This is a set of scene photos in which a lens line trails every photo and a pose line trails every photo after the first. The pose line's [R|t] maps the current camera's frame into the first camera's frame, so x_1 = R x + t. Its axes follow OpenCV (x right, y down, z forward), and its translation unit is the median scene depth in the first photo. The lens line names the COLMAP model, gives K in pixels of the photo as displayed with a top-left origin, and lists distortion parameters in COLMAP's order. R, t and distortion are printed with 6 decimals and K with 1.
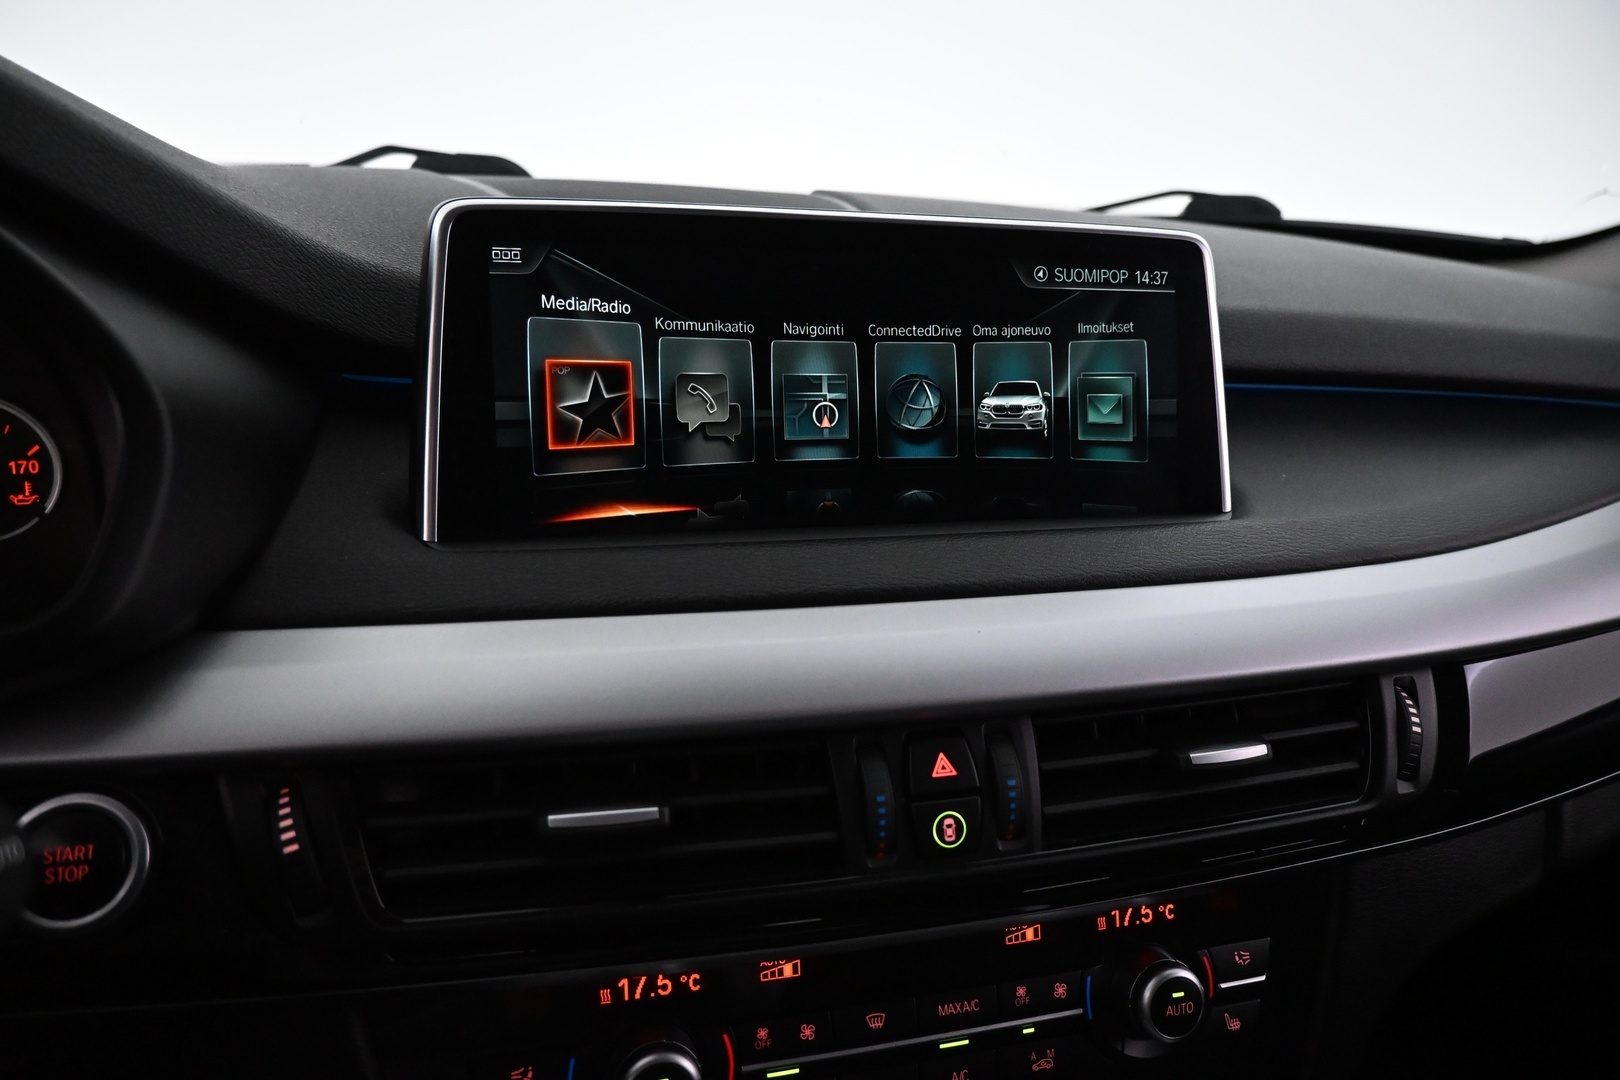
lens RADIAL K [[1120.5, 0, 810.0], [0, 1120.5, 540.0], [0, 0, 1]] dist [-0.006392, -0.002667]
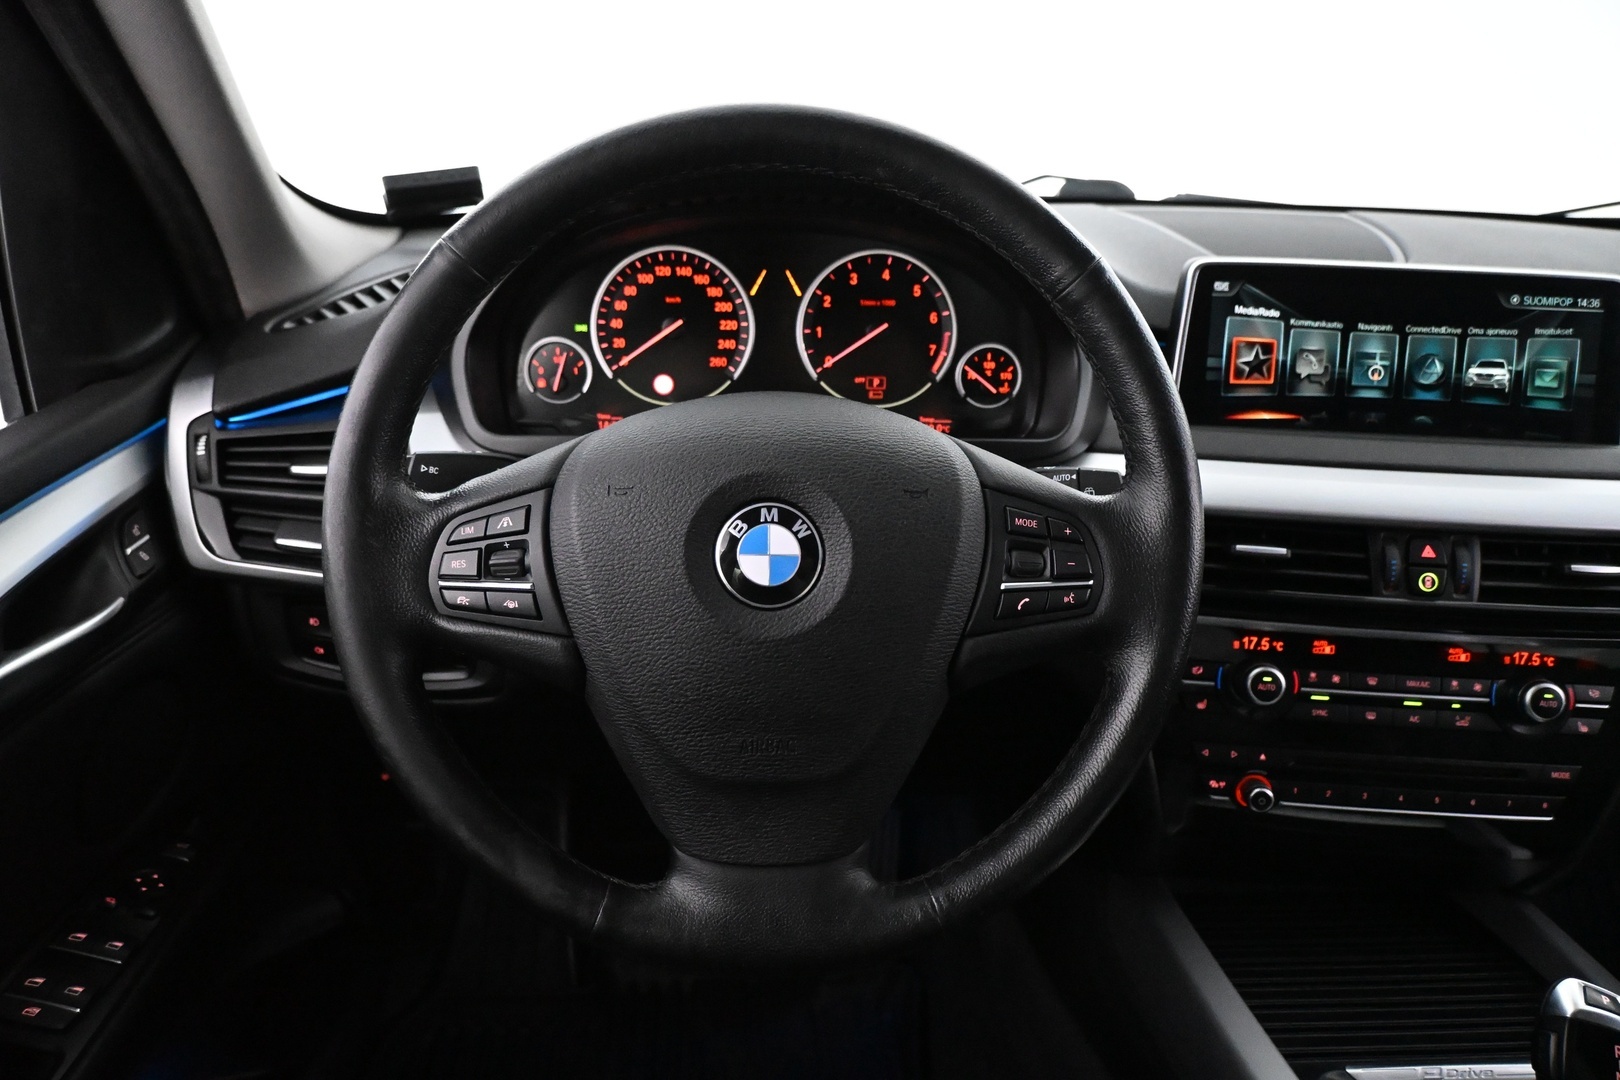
lens RADIAL K [[1162.7, 0, 810.0], [0, 1162.7, 540.0], [0, 0, 1]] dist [-0.000058, -0.000253]
pose [[0.944733, 0.104411, -0.310770, -0.255572], [-0.086785, 0.993761, 0.070055, 0.116610], [0.316146, -0.039213, 0.947900, -1.200031]]
